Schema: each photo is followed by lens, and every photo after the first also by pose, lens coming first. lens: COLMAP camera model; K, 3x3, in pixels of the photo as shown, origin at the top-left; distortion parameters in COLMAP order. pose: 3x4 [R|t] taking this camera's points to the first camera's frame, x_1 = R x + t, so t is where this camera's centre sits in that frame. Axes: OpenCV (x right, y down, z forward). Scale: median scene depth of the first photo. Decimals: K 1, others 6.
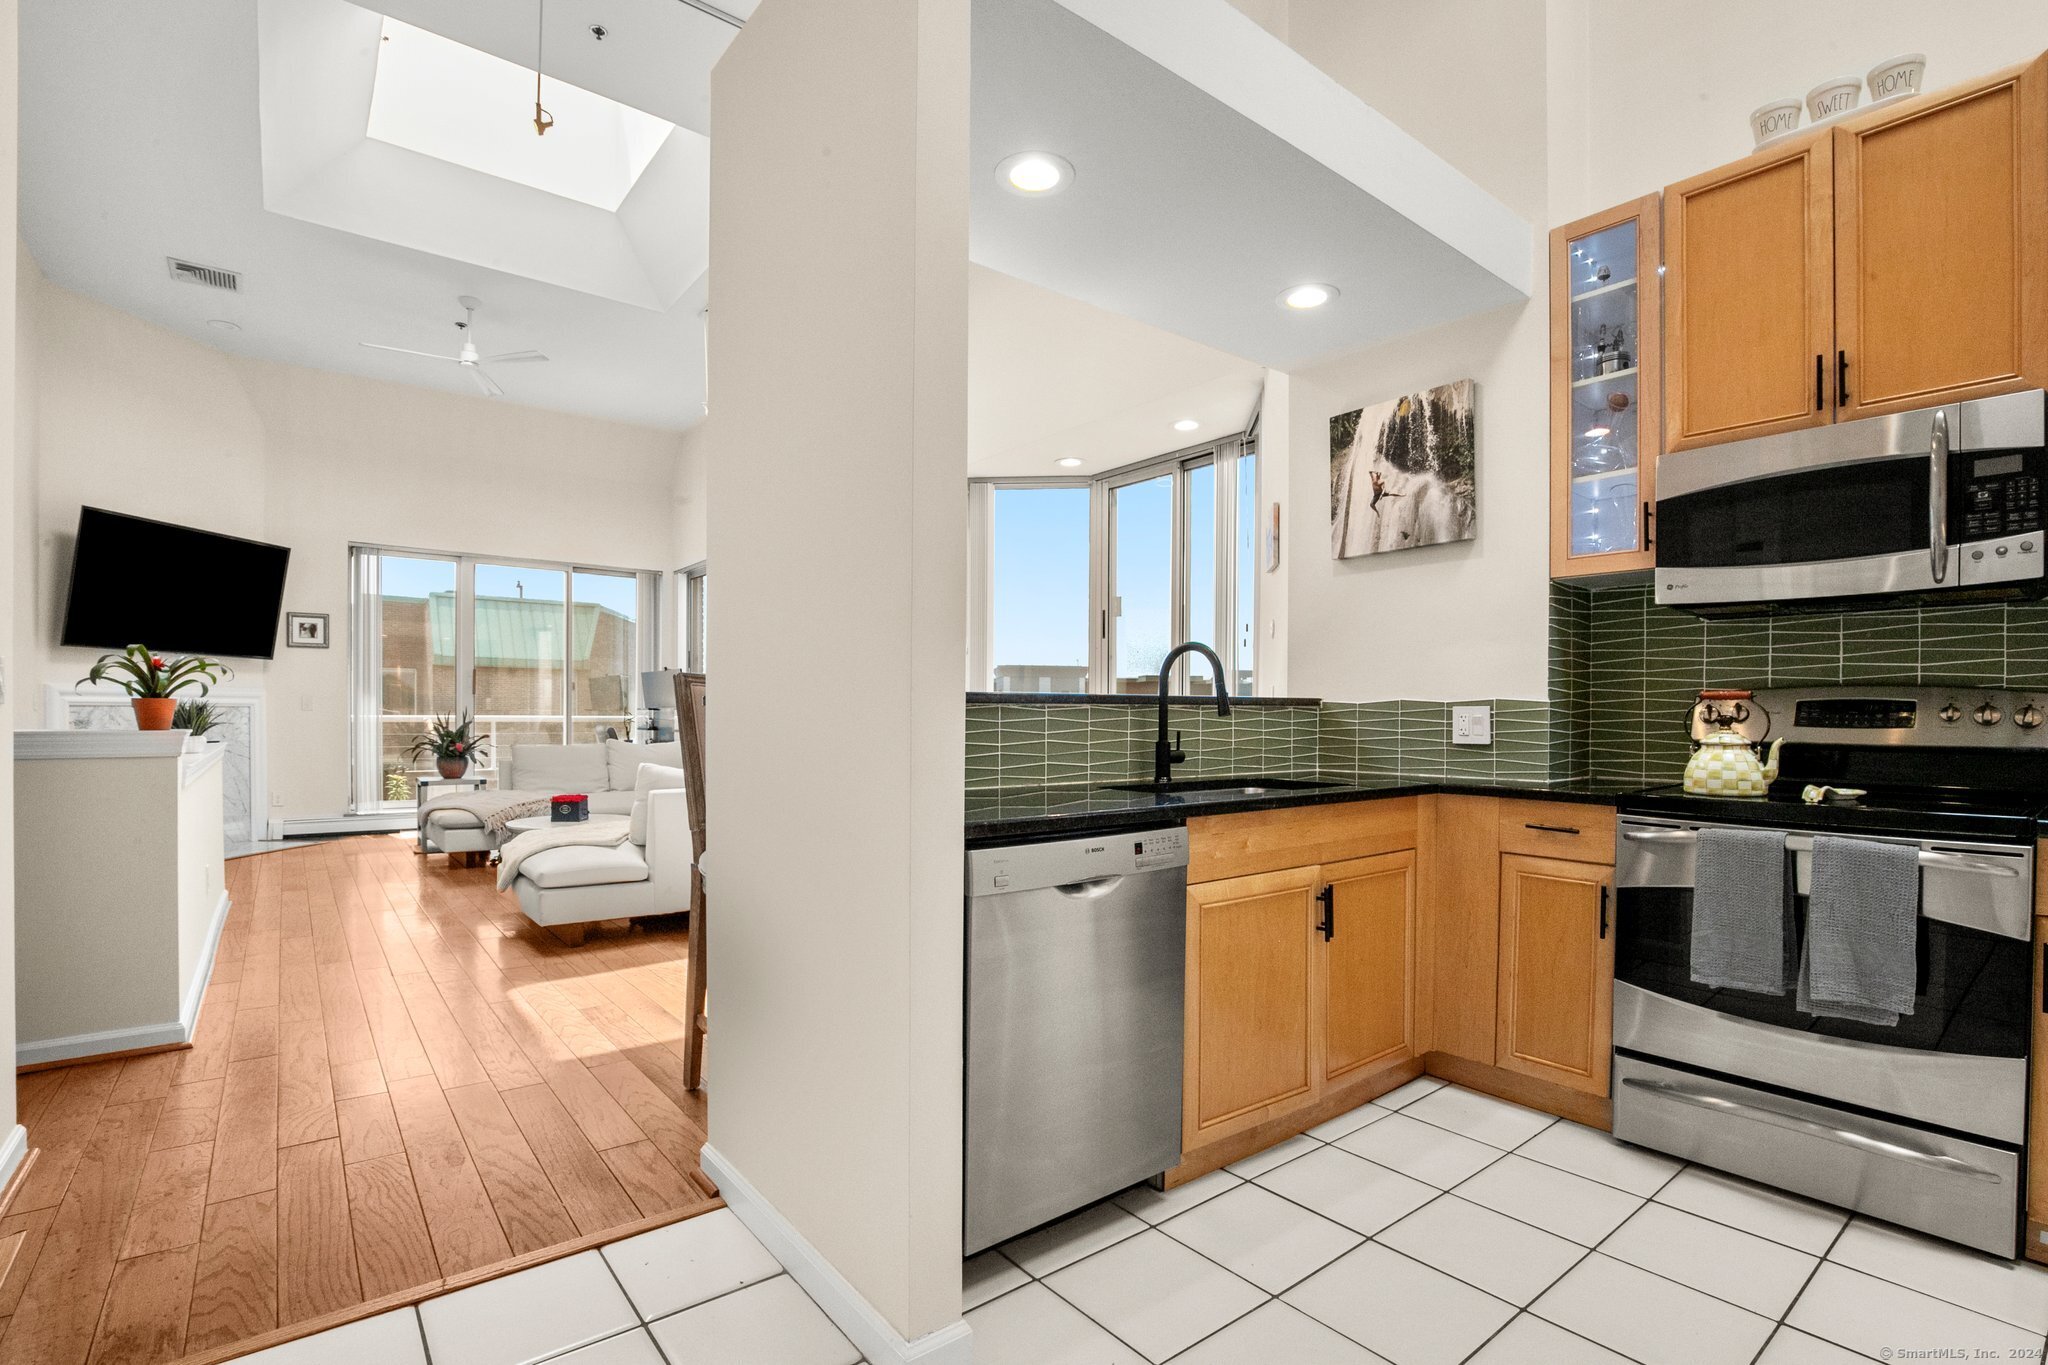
lens RADIAL K [[947.8, 0, 1025.4], [0, 947.8, 721.1], [0, 0, 1]] dist [-0.040026, 0.006097]
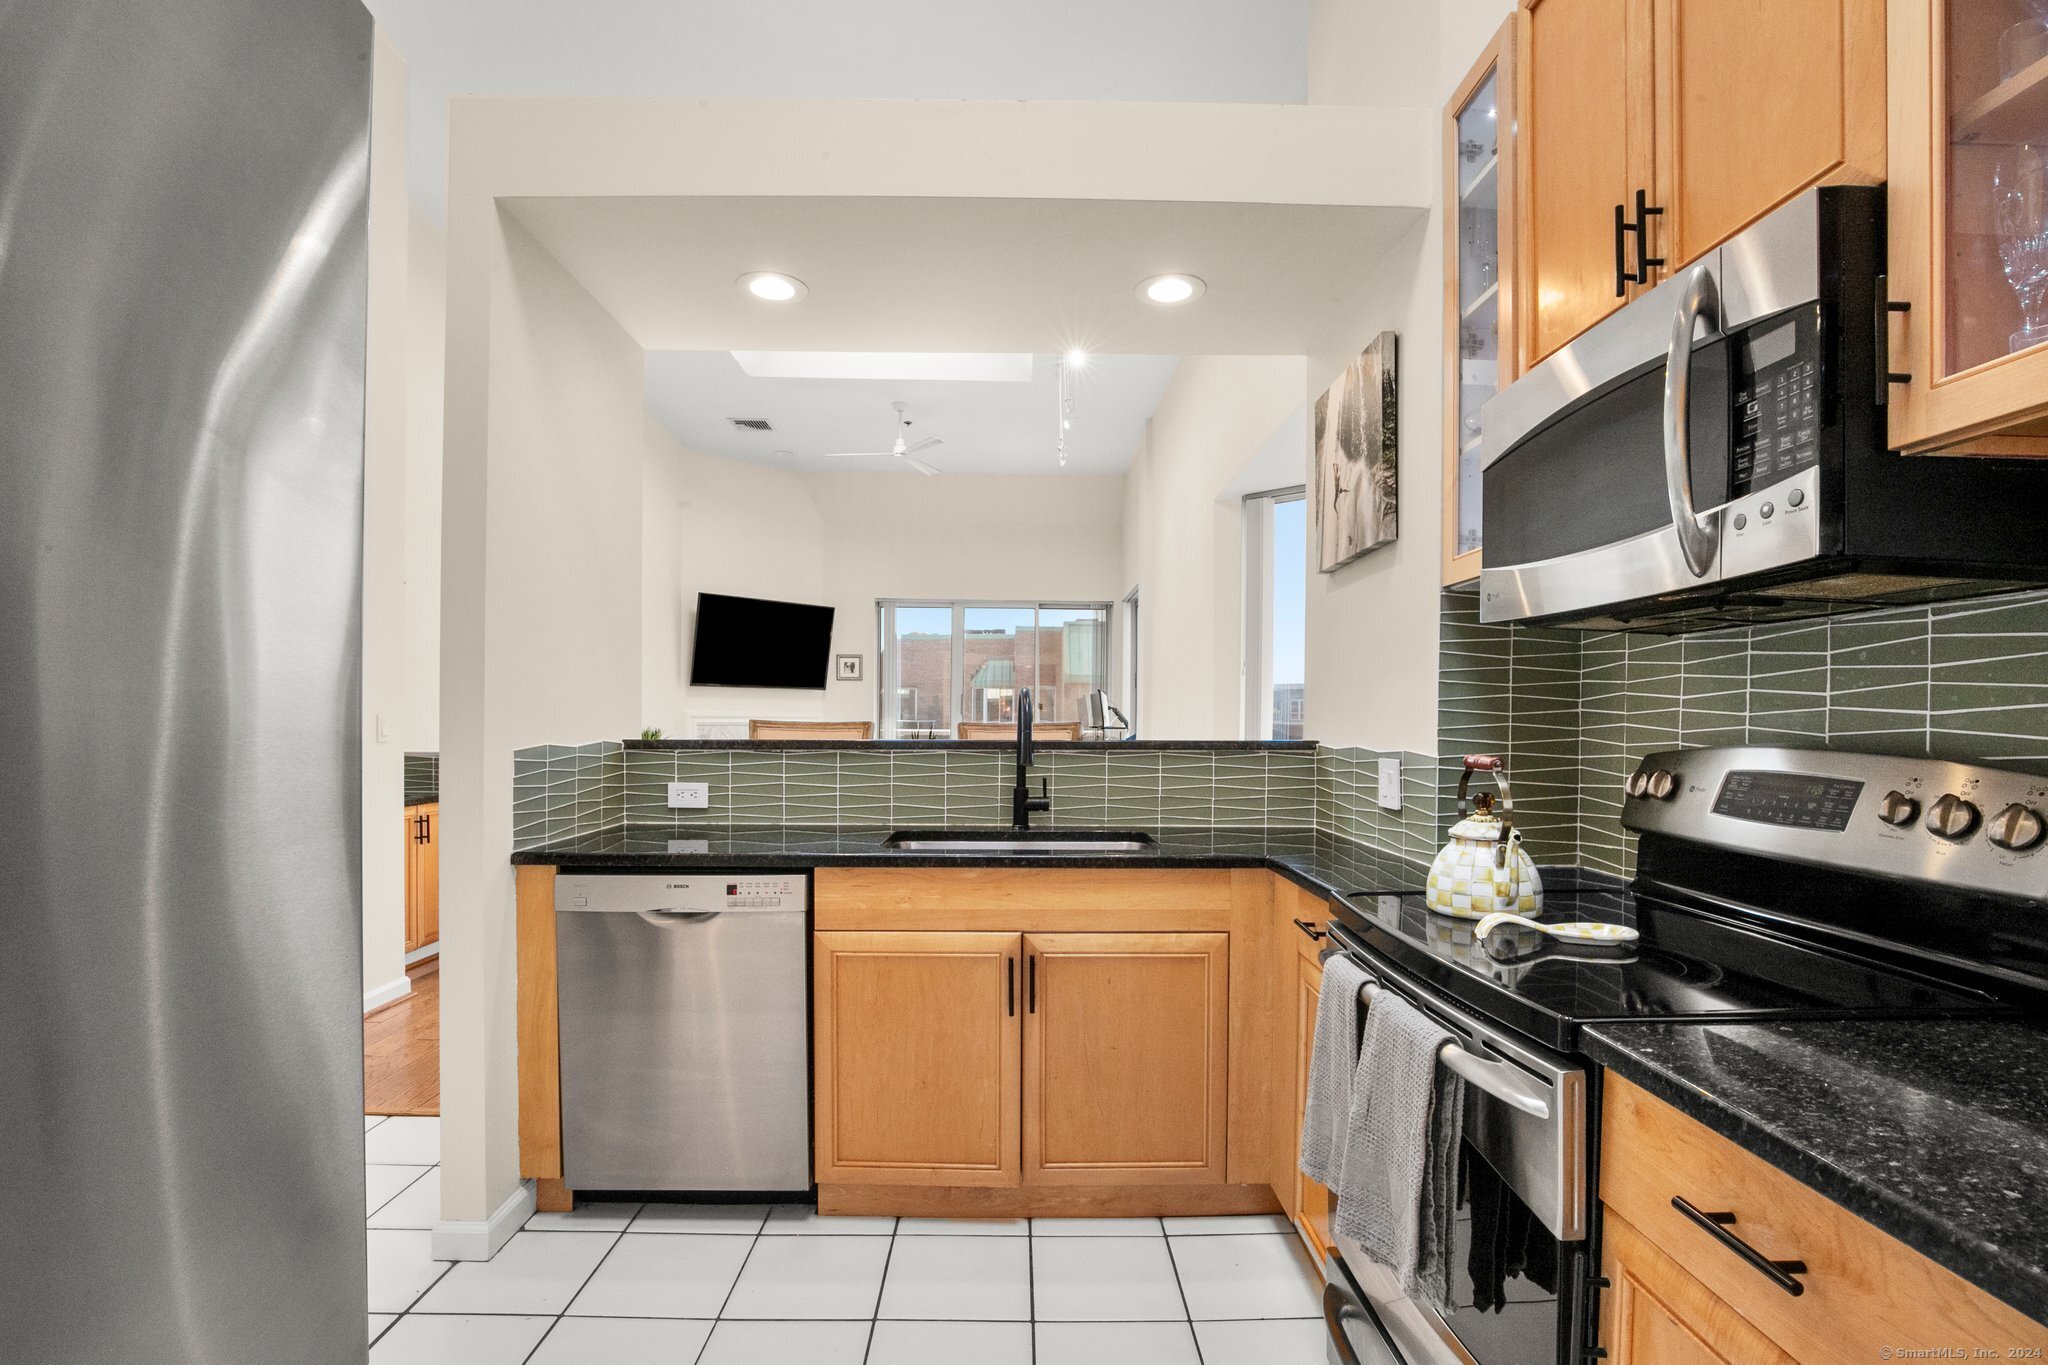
lens RADIAL K [[947.8, 0, 1025.4], [0, 947.8, 721.1], [0, 0, 1]] dist [-0.040026, 0.006097]
pose [[0.790652, 0.001901, -0.612263, 0.383476], [-0.006648, 0.999963, -0.005480, -0.021805], [0.612229, 0.008403, 0.790636, 0.115558]]
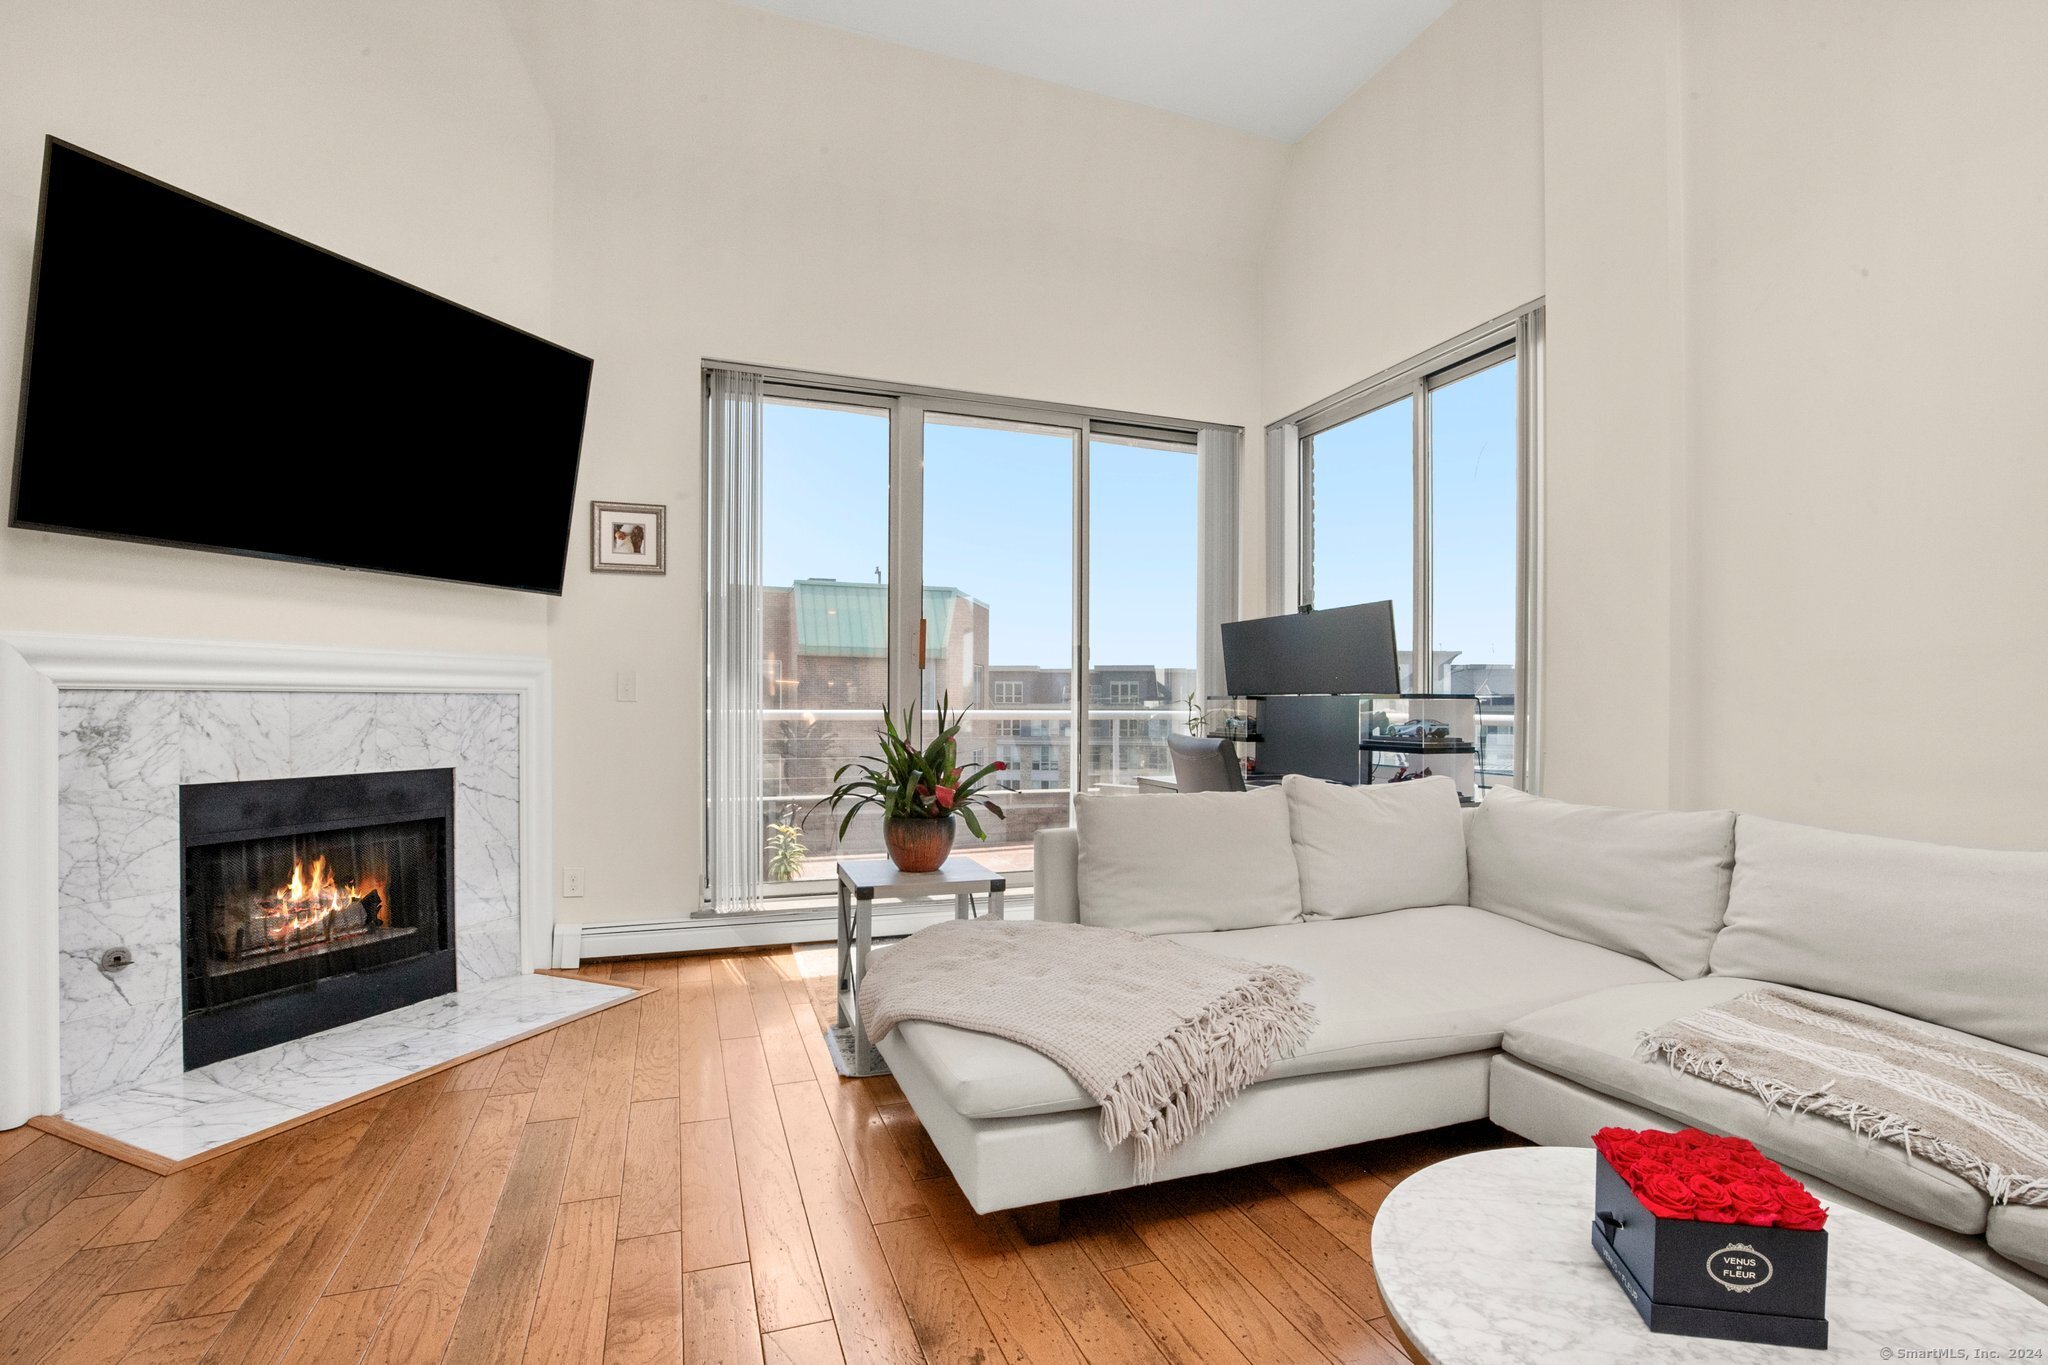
lens RADIAL K [[958.5, 0, 1031.2], [0, 958.5, 716.0], [0, 0, 1]] dist [-0.039152, 0.007316]
pose [[0.950045, 0.003942, -0.312090, -0.609024], [-0.003263, 0.999991, 0.002697, -0.008402], [0.312097, -0.001544, 0.950049, 0.865188]]
